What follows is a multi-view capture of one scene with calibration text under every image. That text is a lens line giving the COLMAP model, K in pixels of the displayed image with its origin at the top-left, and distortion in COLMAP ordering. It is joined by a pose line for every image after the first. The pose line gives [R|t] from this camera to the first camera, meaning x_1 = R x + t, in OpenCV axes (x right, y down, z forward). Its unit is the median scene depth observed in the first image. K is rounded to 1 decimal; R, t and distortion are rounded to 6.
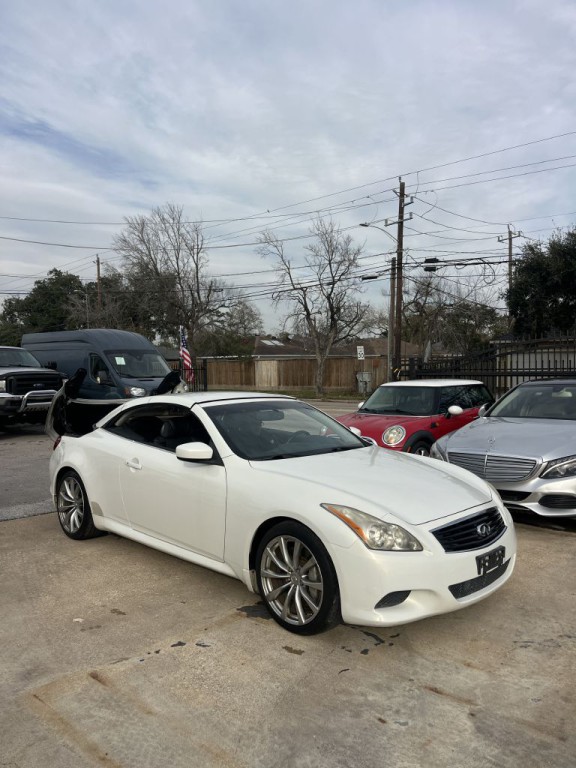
lens RADIAL K [[595.4, 0, 286.6], [0, 595.4, 389.8], [0, 0, 1]] dist [0.054813, -0.077862]
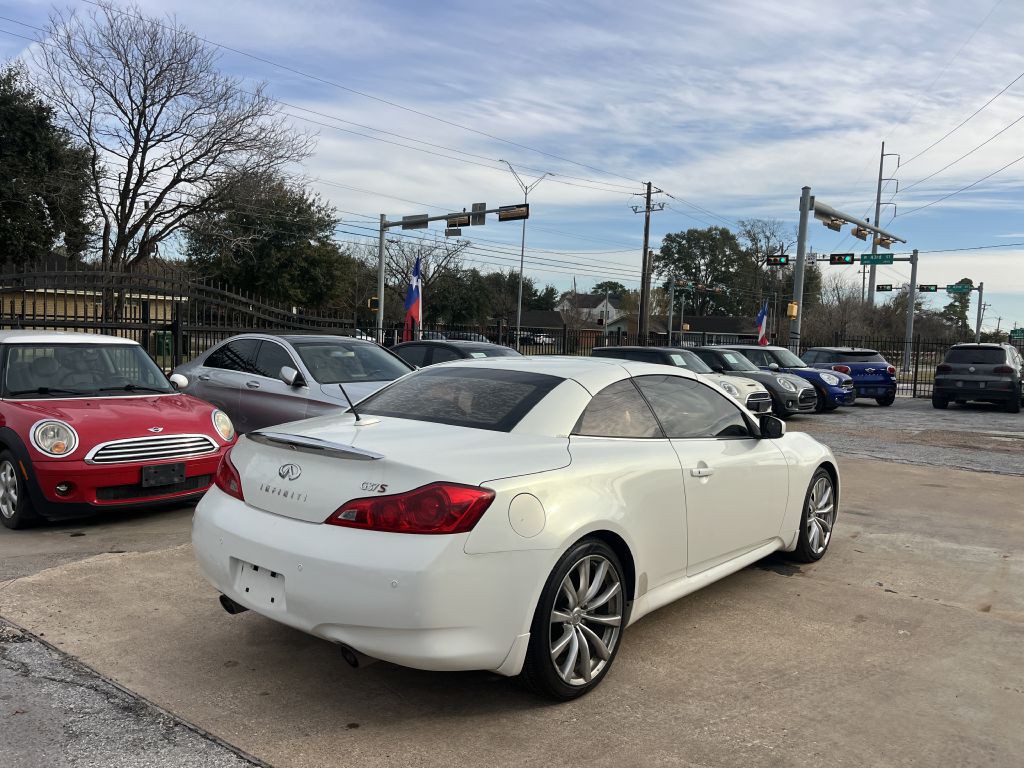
lens RADIAL K [[792.4, 0, 515.1], [0, 792.4, 388.3], [0, 0, 1]] dist [0.060659, -0.092163]
pose [[-0.101195, -0.056139, 0.993281, -0.928514], [0.002581, 0.998388, 0.056691, -0.008882], [-0.994863, 0.008300, -0.100887, 1.117198]]
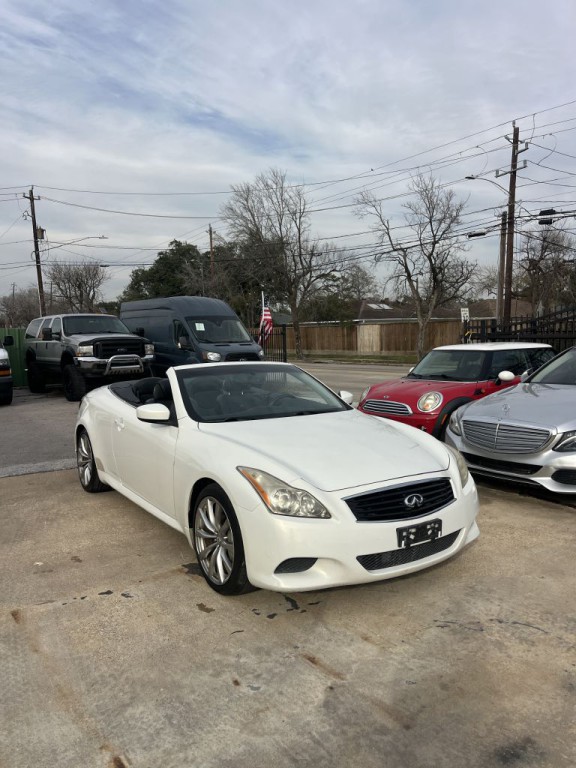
lens RADIAL K [[595.3, 0, 277.0], [0, 595.3, 384.5], [0, 0, 1]] dist [0.053330, -0.070438]
pose [[0.976113, 0.010692, -0.217002, 0.210898], [0.000005, 0.998787, 0.049236, 0.003217], [0.217265, -0.048061, 0.974929, 0.032107]]
